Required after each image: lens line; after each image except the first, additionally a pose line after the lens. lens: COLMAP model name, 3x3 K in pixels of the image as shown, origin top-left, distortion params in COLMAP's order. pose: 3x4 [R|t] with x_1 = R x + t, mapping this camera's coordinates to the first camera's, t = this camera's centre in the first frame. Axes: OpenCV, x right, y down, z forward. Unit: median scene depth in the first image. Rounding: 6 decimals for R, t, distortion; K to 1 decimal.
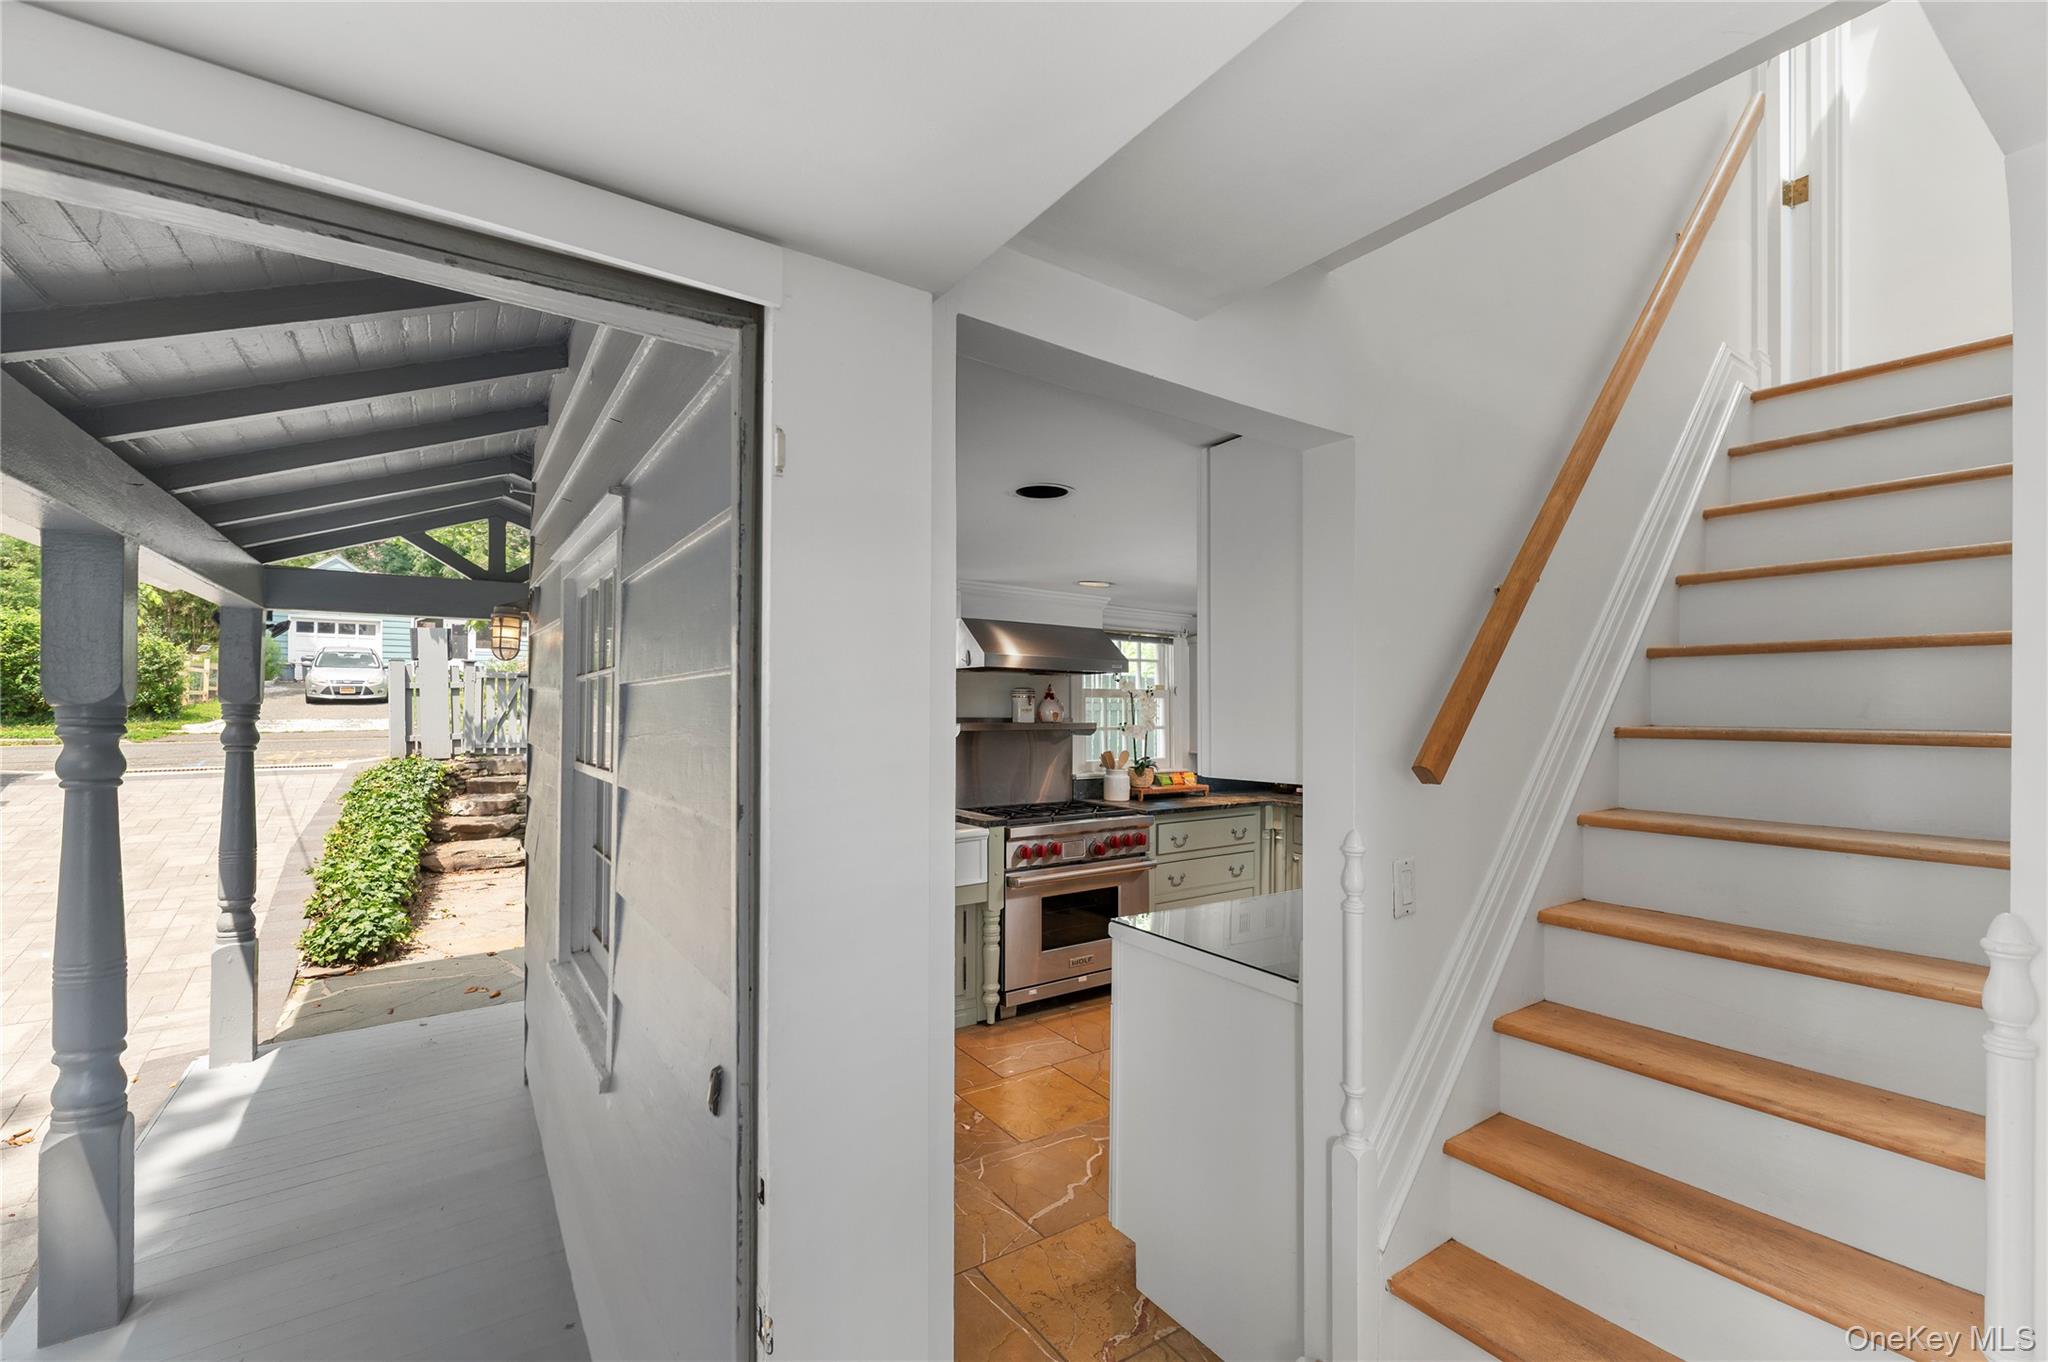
lens RADIAL K [[885.2, 0, 1023.1], [0, 885.2, 705.1], [0, 0, 1]] dist [0.000344, -0.000056]
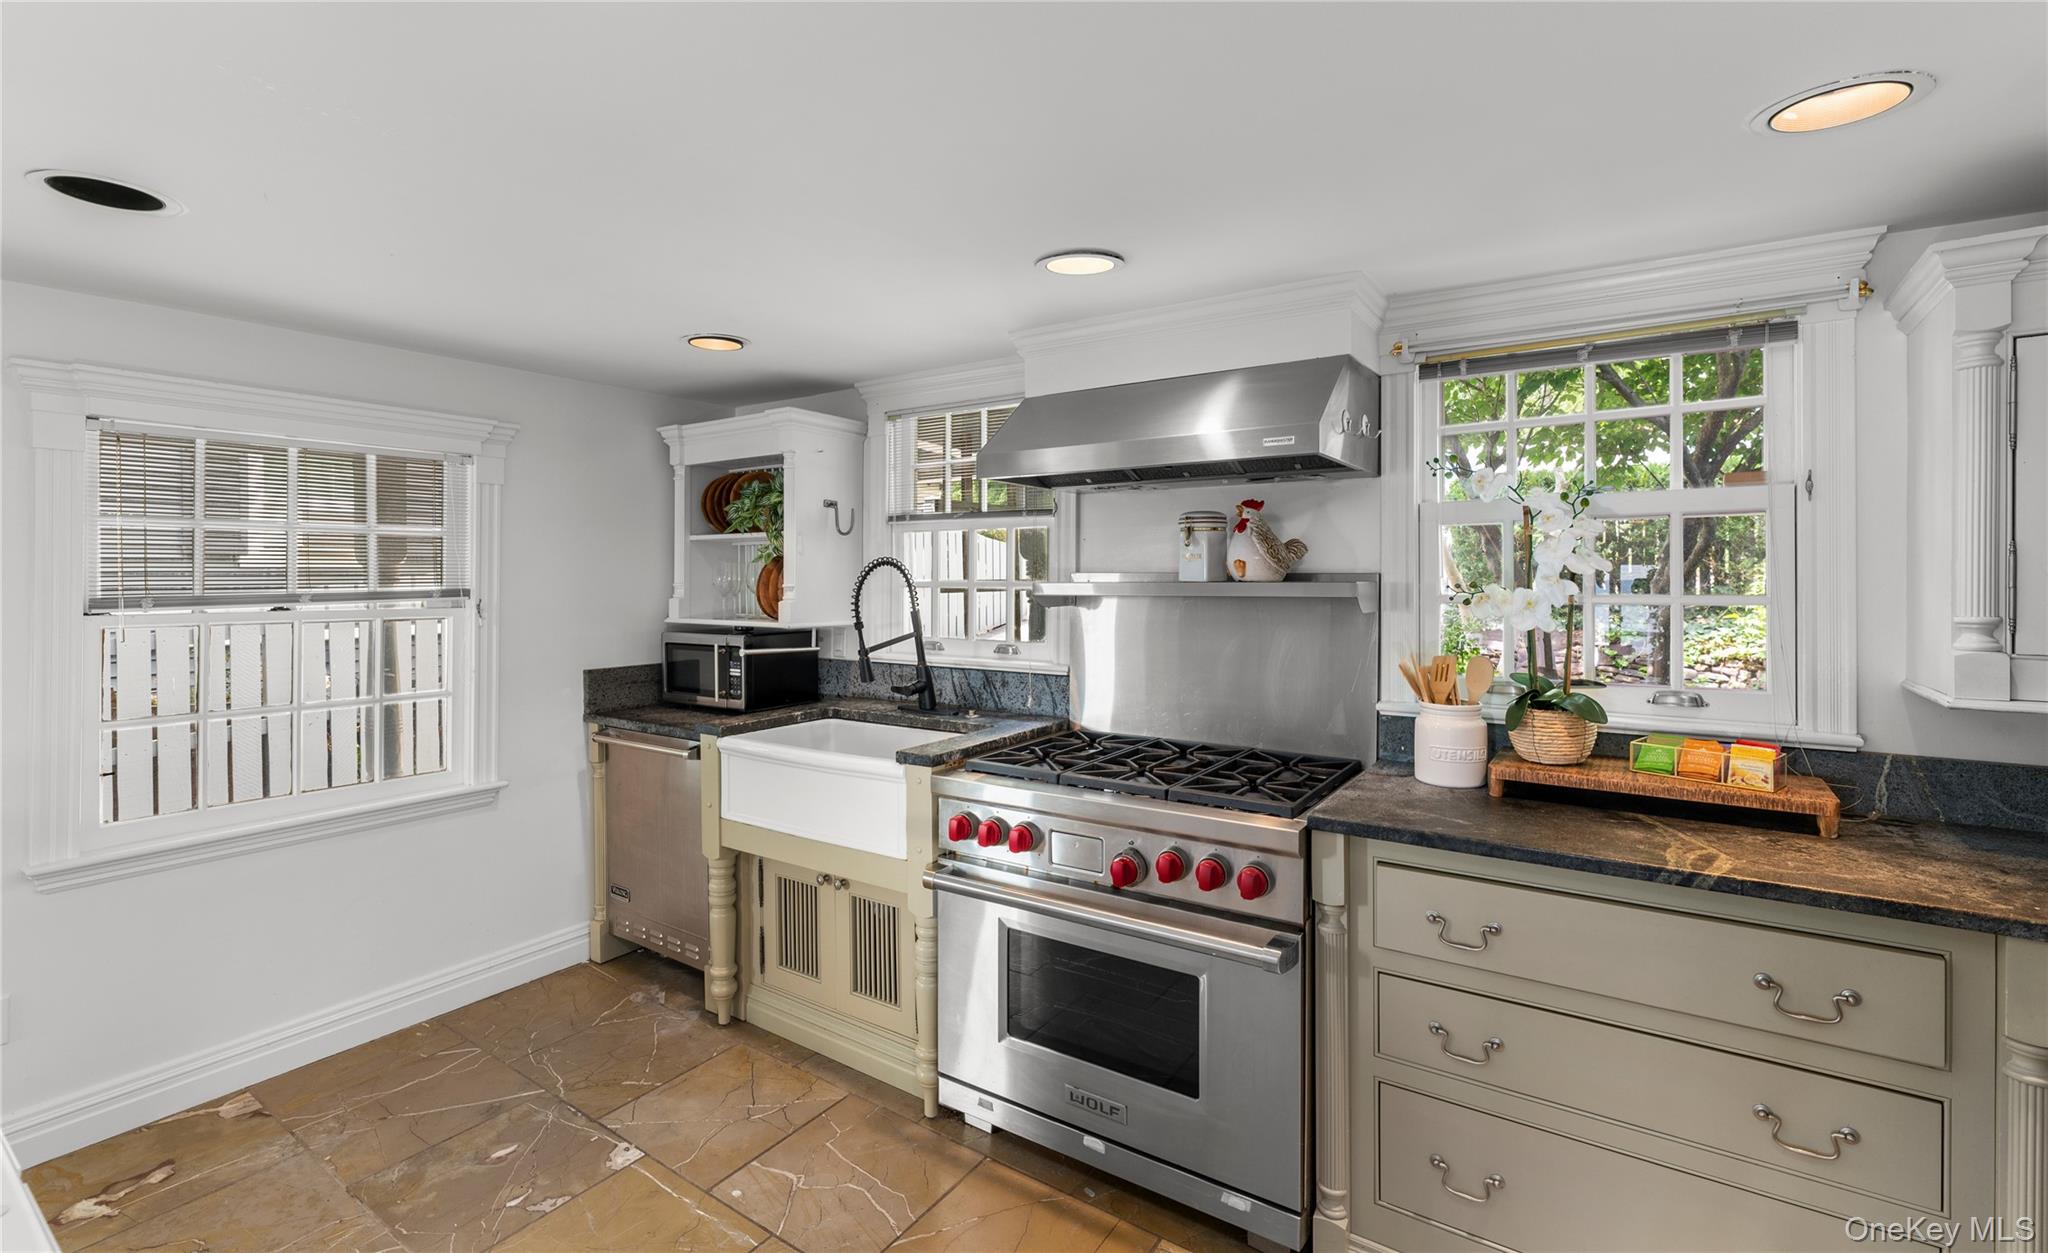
lens RADIAL K [[905.6, 0, 1024.1], [0, 905.6, 593.7], [0, 0, 1]] dist [0.000124, 0.000000]
pose [[0.346513, 0.003669, -0.938038, 0.456711], [0.007427, 0.999950, 0.006655, 0.023055], [0.938016, -0.009272, 0.346469, 0.756649]]
